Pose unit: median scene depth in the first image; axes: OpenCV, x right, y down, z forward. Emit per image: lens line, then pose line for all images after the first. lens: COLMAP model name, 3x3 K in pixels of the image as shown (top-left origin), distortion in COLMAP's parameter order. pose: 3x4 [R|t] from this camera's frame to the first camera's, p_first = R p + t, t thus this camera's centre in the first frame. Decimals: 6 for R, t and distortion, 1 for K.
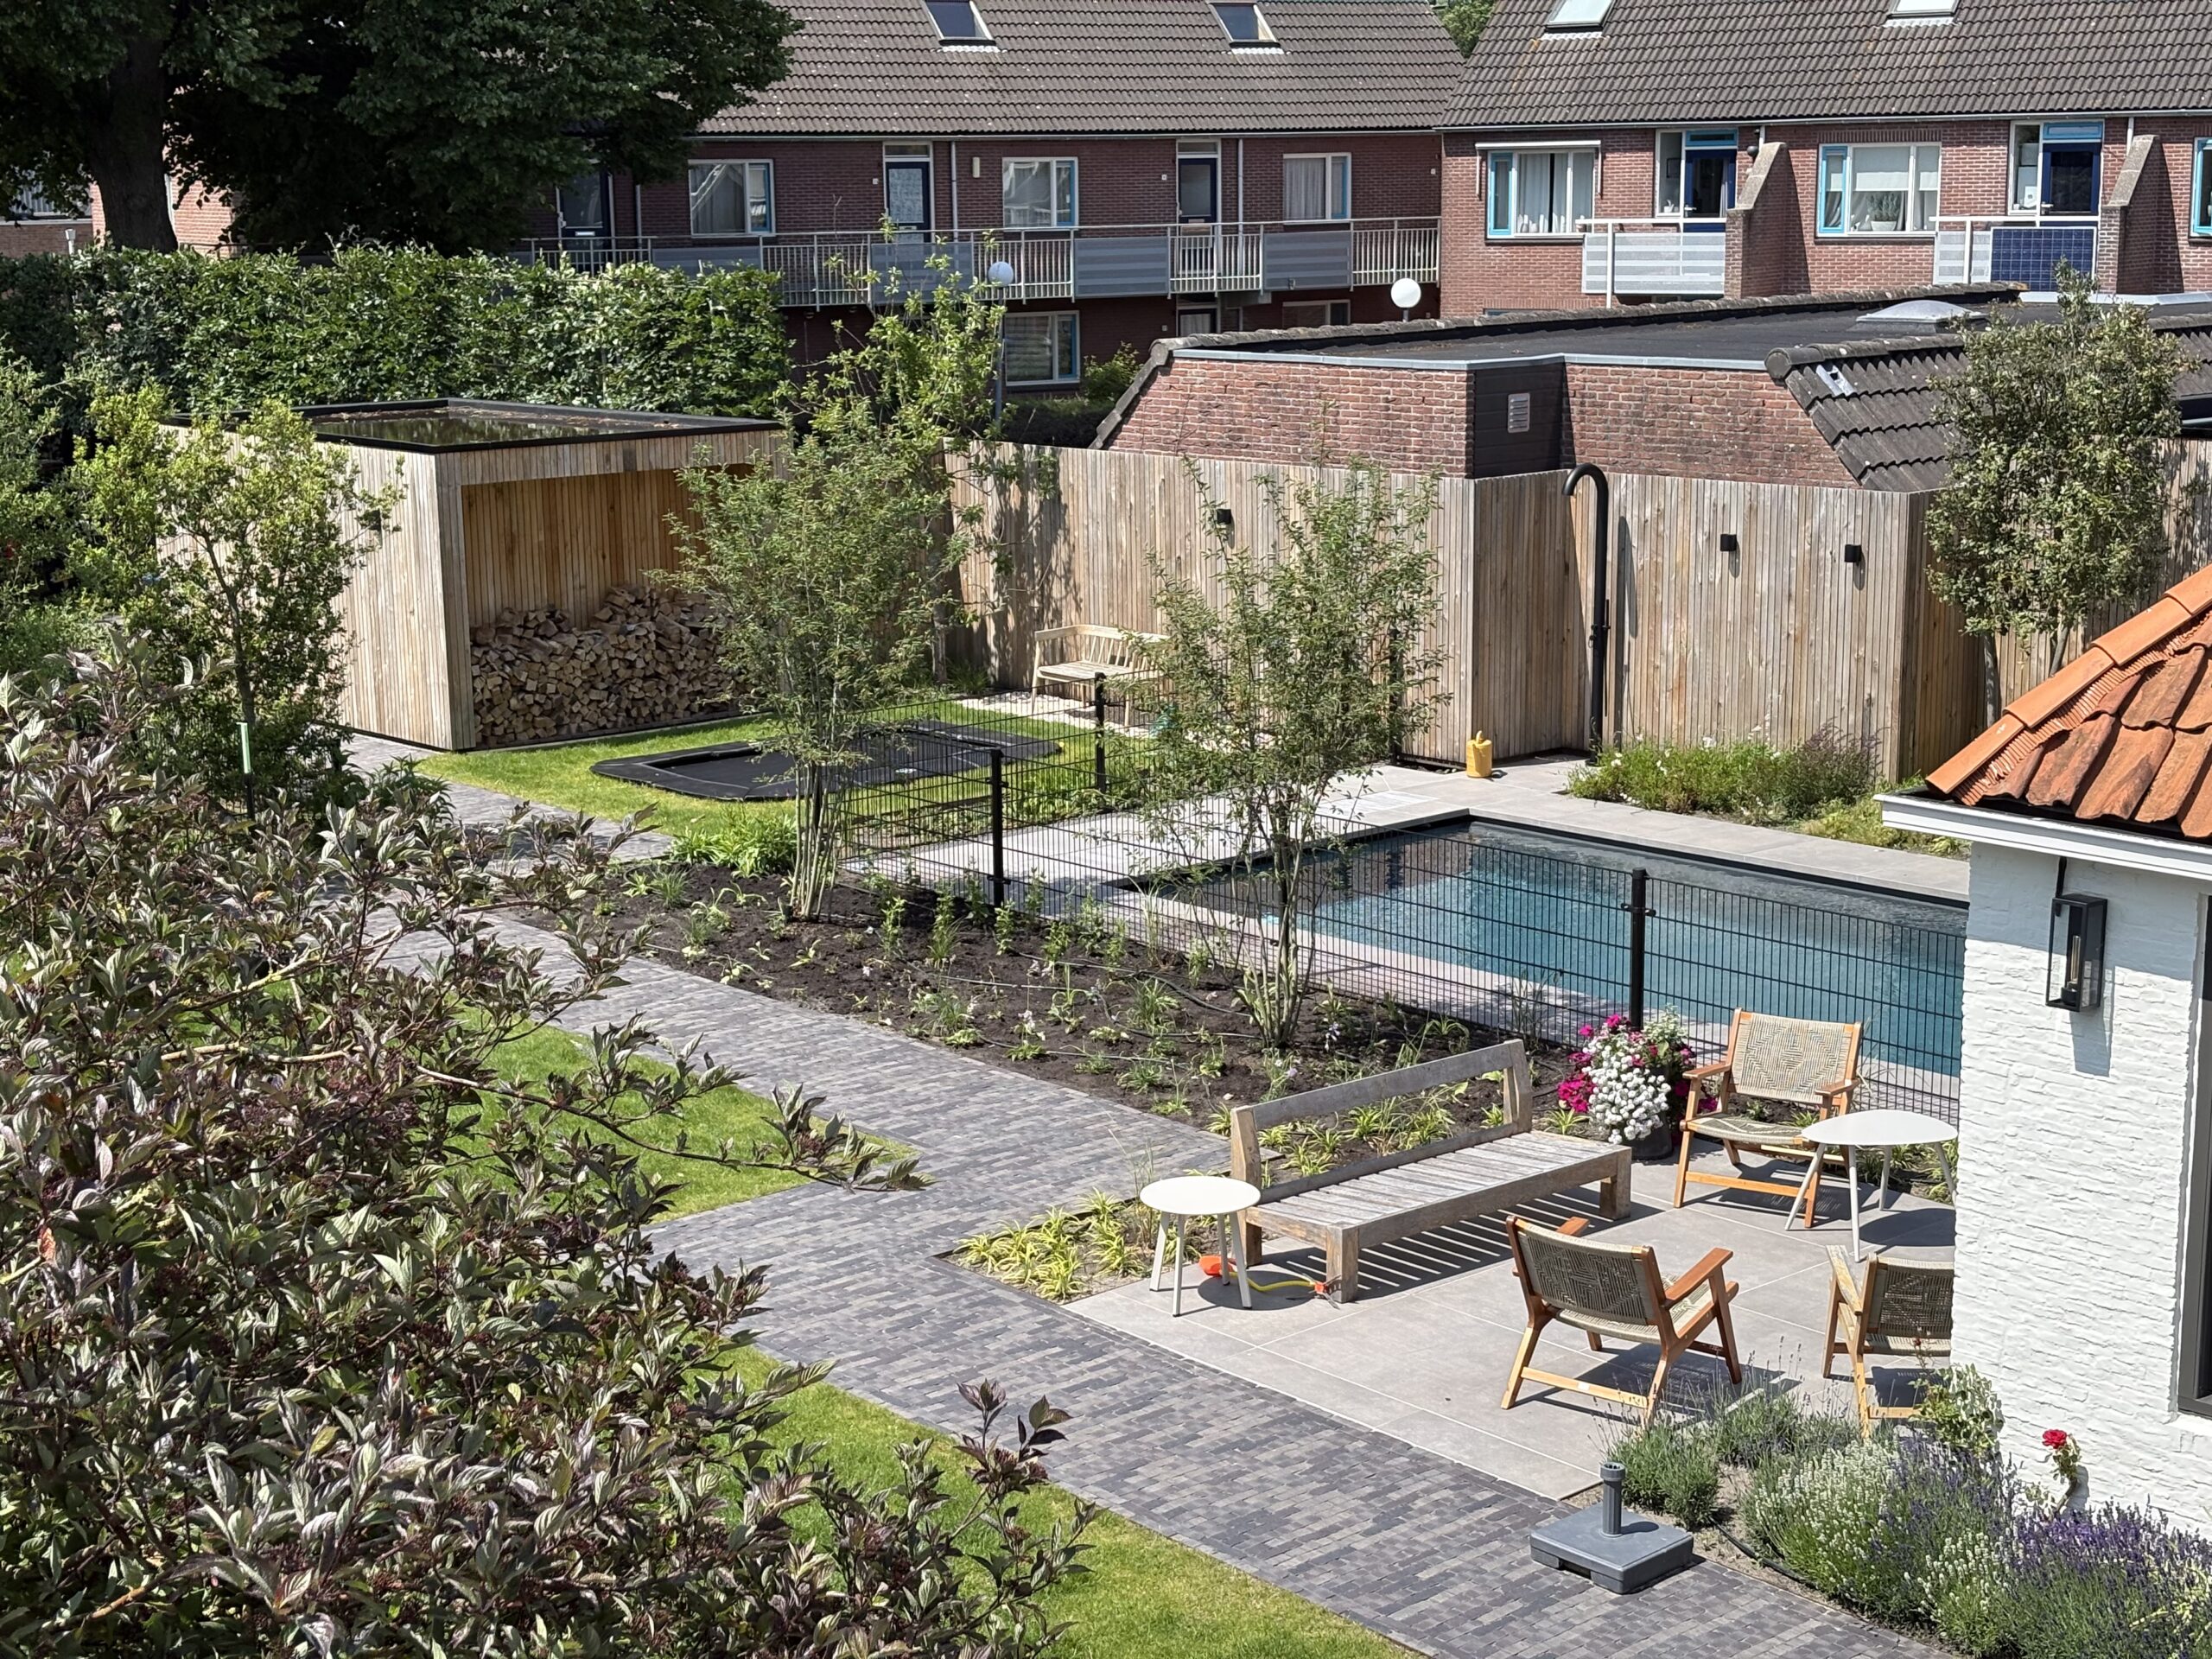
lens RADIAL K [[3366.5, 0, 1106.0], [0, 3366.5, 829.5], [0, 0, 1]] dist [0.154969, -0.024103]
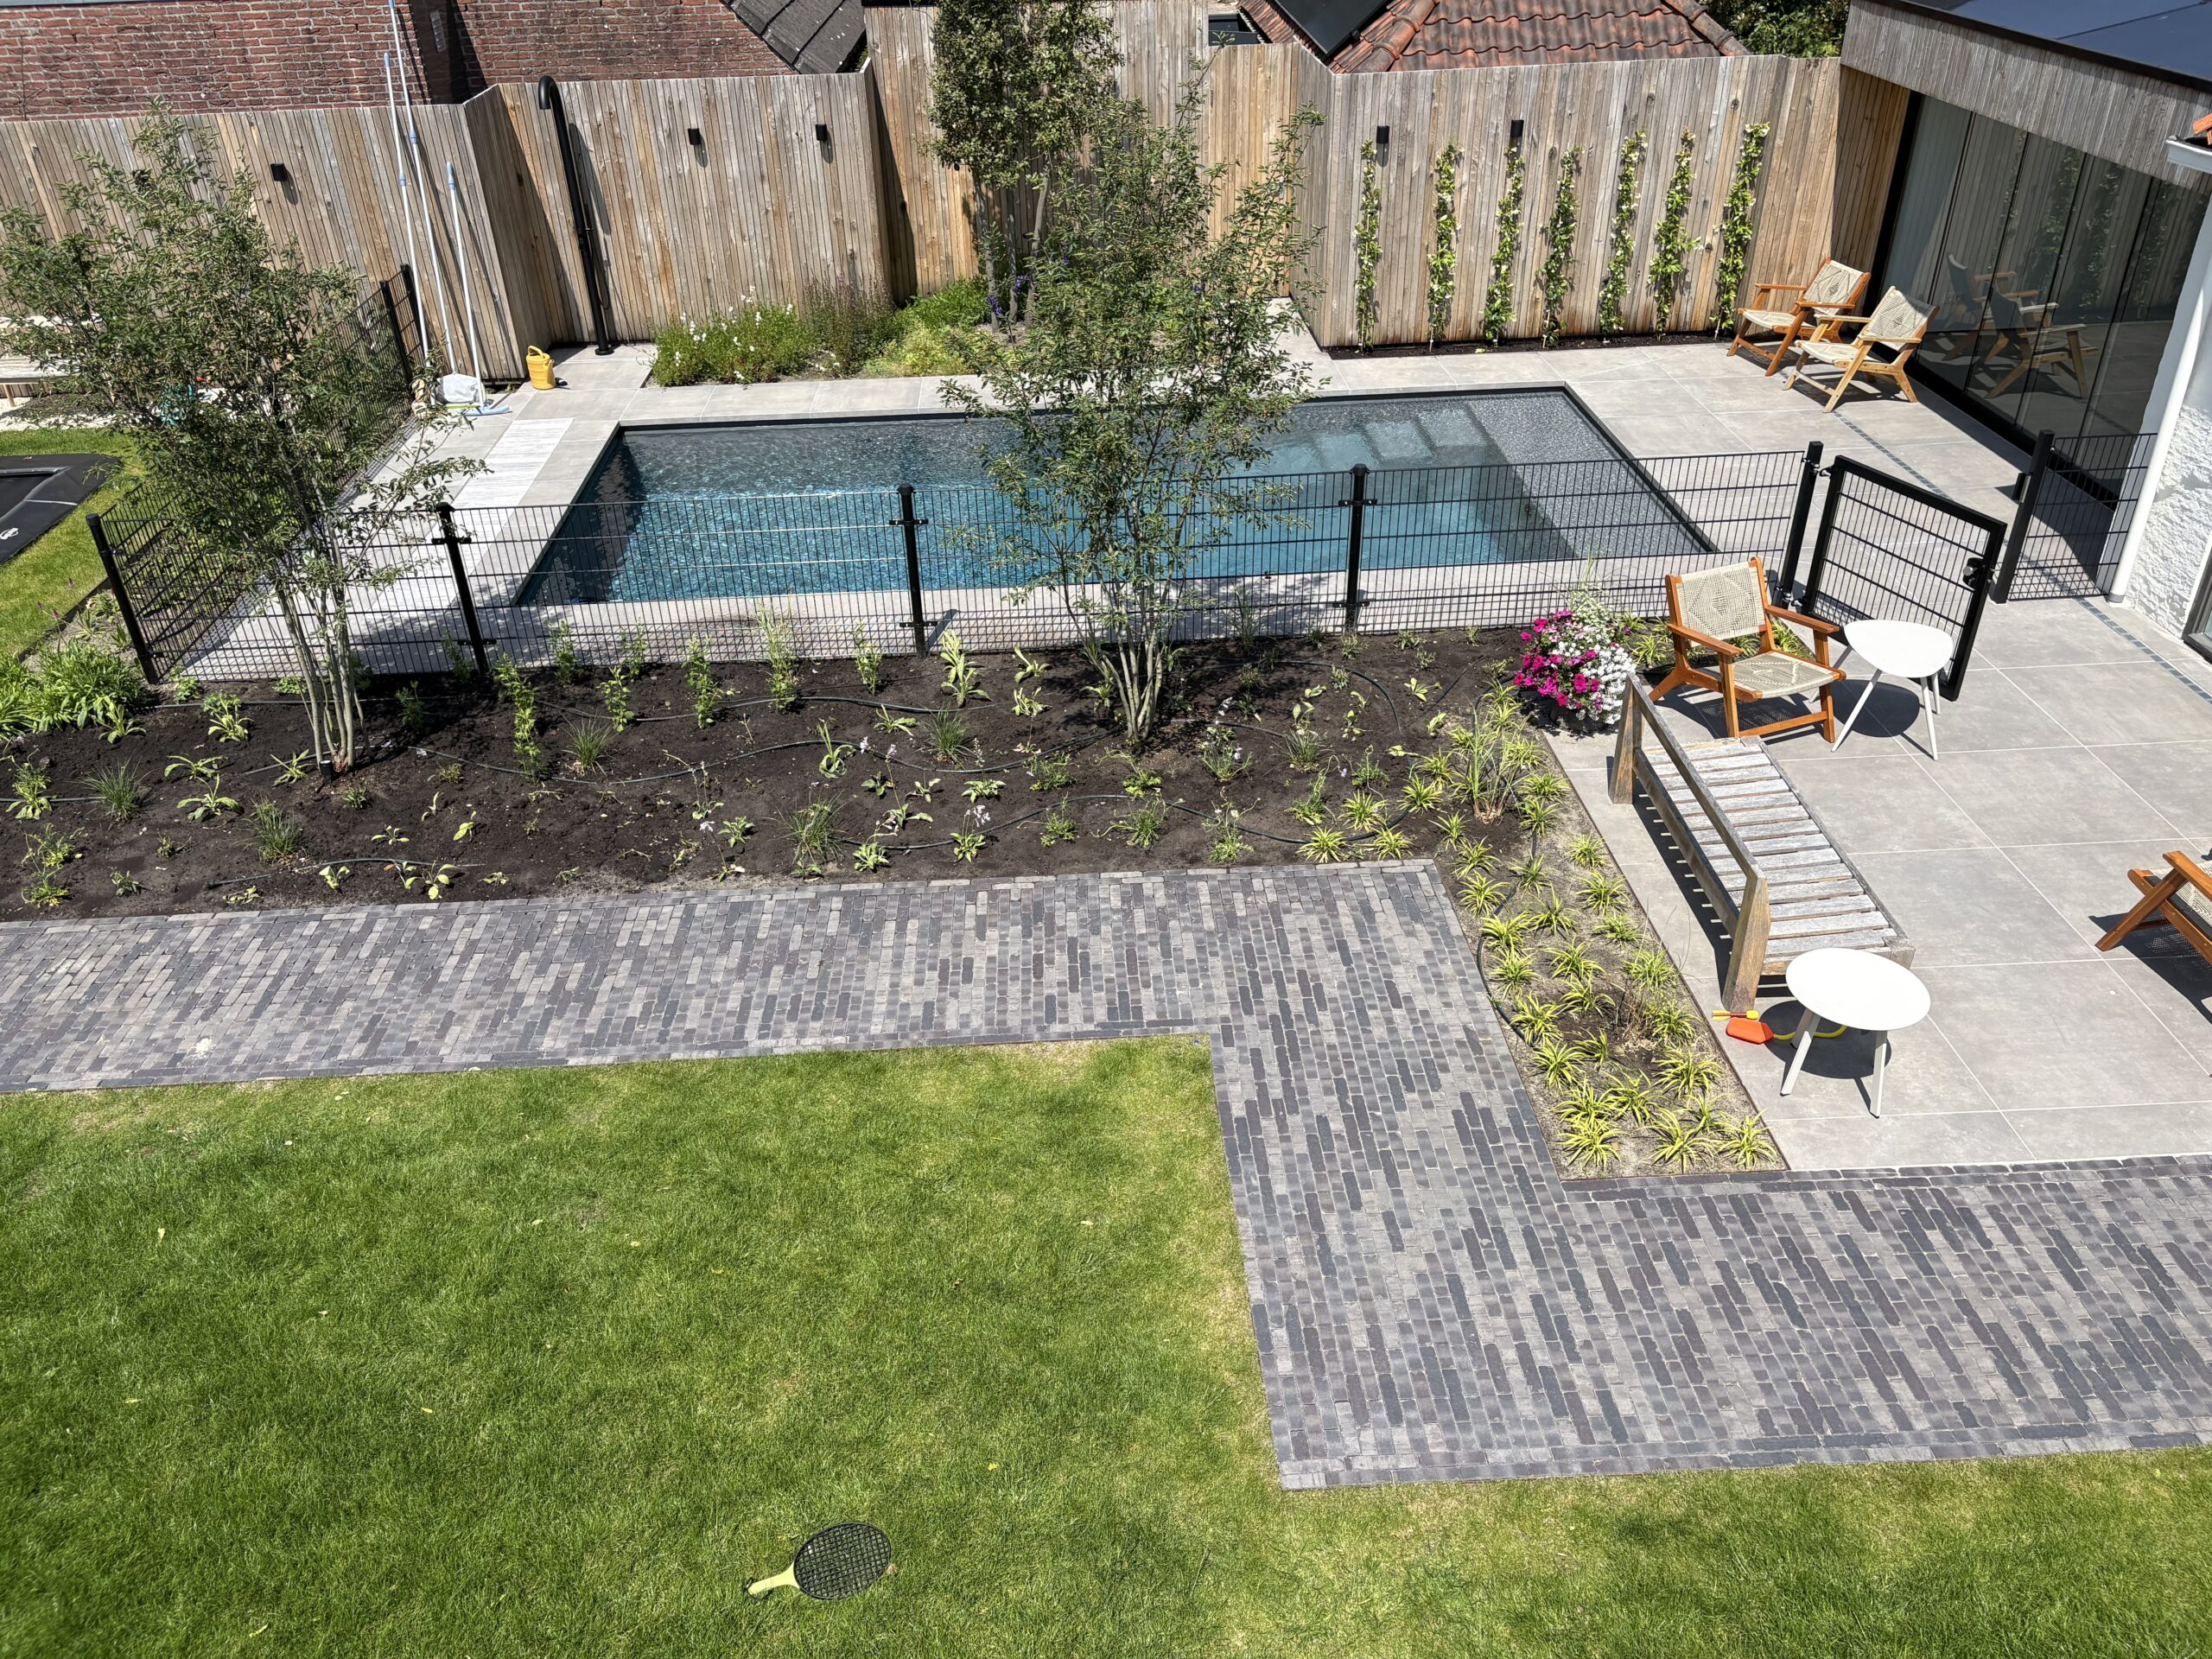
lens RADIAL K [[1672.4, 0, 1106.0], [0, 1672.4, 829.5], [0, 0, 1]] dist [0.077930, -0.090125]
pose [[0.626027, -0.416398, 0.659320, -0.216661], [0.168442, 0.897745, 0.407040, -0.085145], [-0.761392, -0.143761, 0.632152, 0.494579]]
